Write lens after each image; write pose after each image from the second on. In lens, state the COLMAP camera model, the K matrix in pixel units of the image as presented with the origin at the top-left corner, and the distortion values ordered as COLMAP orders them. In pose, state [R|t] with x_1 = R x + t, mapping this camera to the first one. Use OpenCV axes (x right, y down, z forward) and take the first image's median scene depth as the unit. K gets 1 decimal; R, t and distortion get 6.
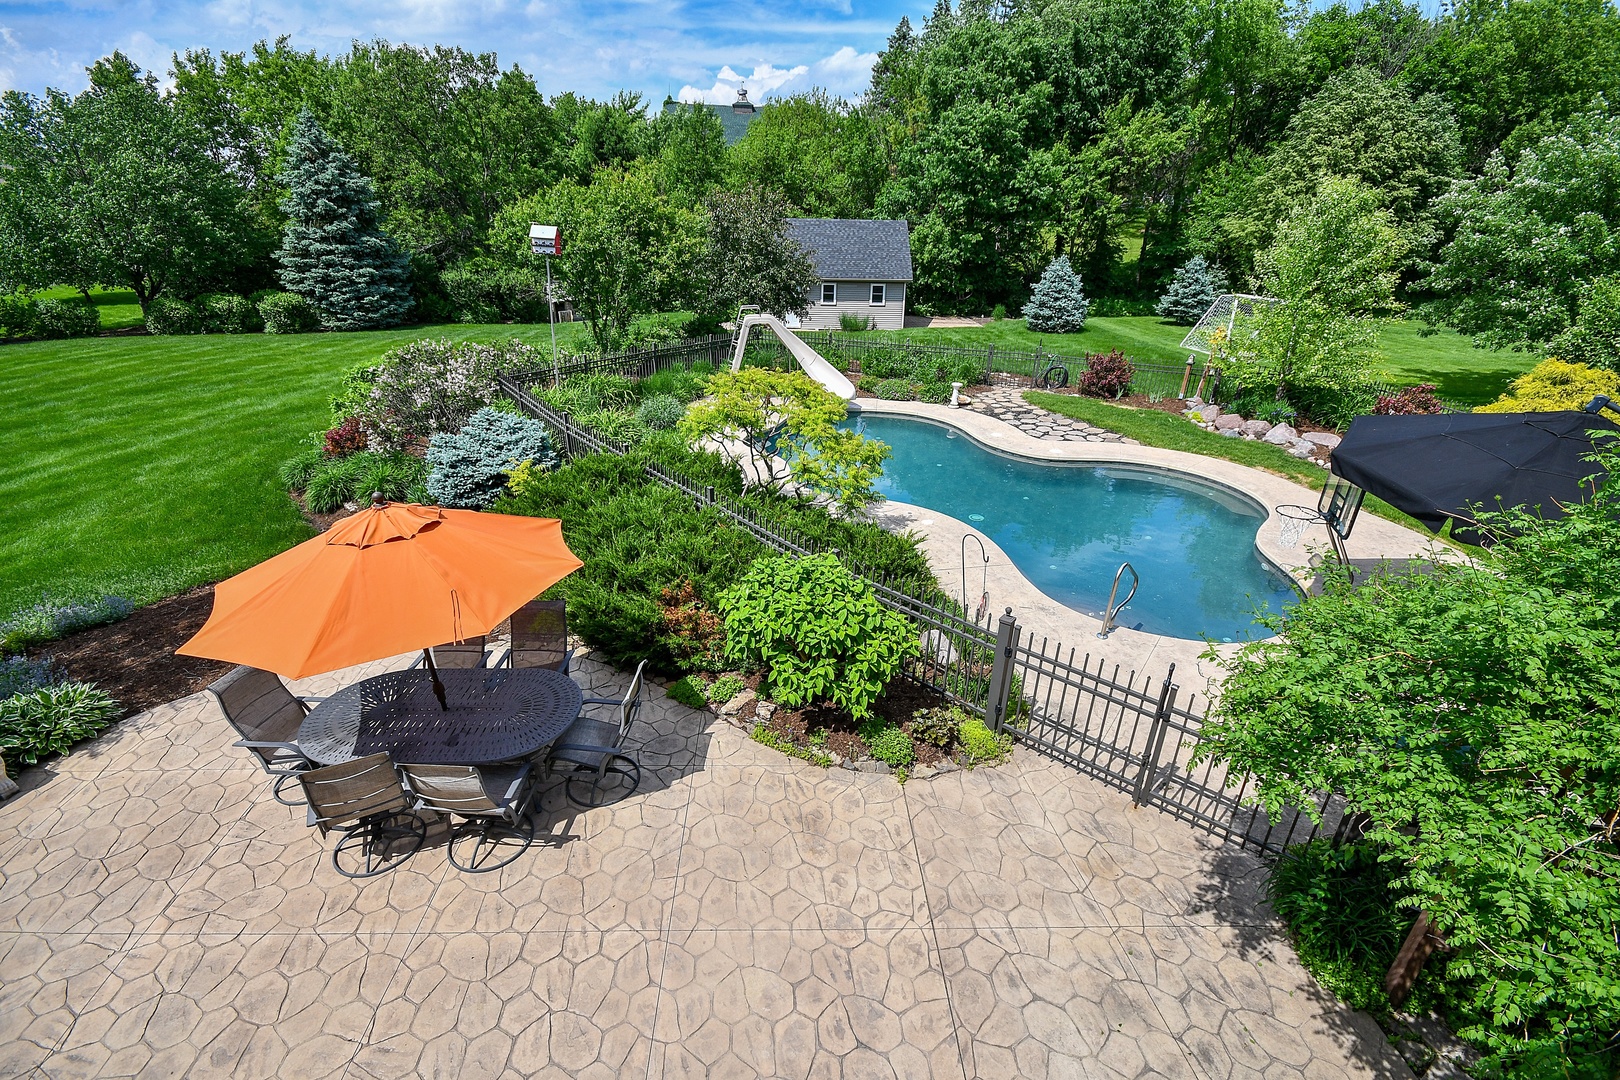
lens RADIAL K [[722.2, 0, 815.5], [0, 722.2, 549.1], [0, 0, 1]] dist [-0.000413, -0.000529]
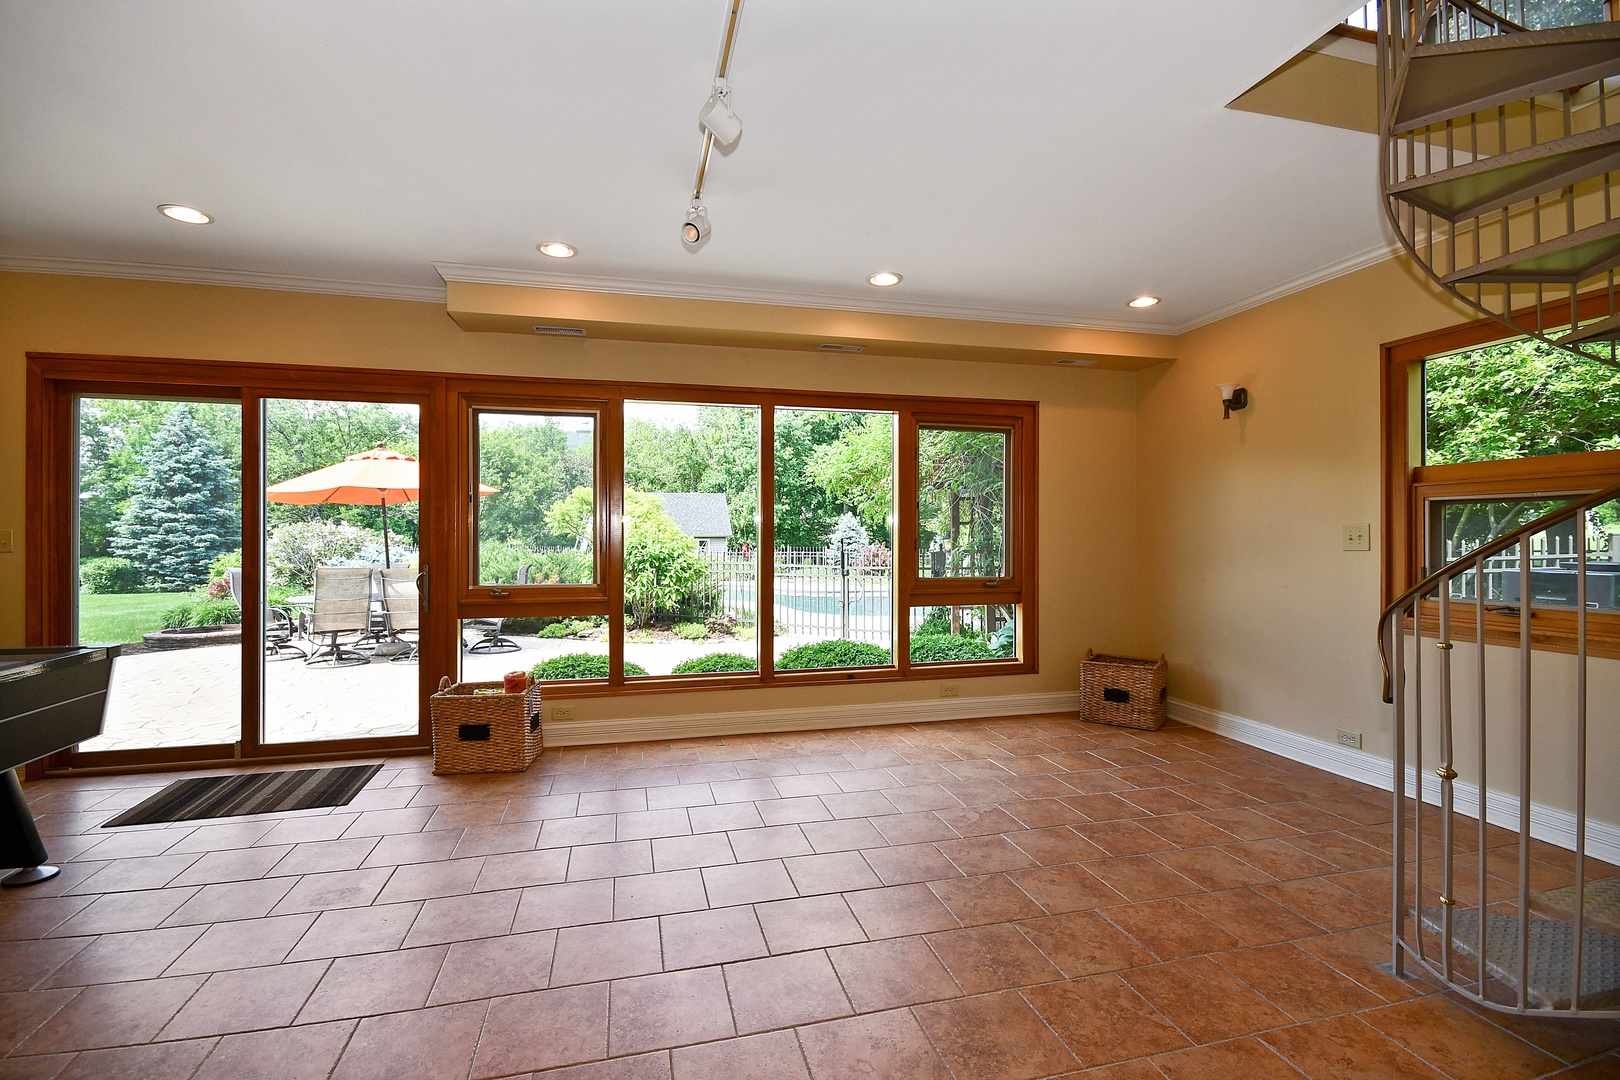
lens RADIAL K [[722.9, 0, 810.0], [0, 722.9, 540.0], [0, 0, 1]] dist [0.002338, -0.007537]
pose [[0.976672, -0.014039, 0.214277, 0.003591], [0.102086, 0.908242, -0.405802, 0.132388], [-0.188918, 0.418210, 0.888488, -0.090383]]
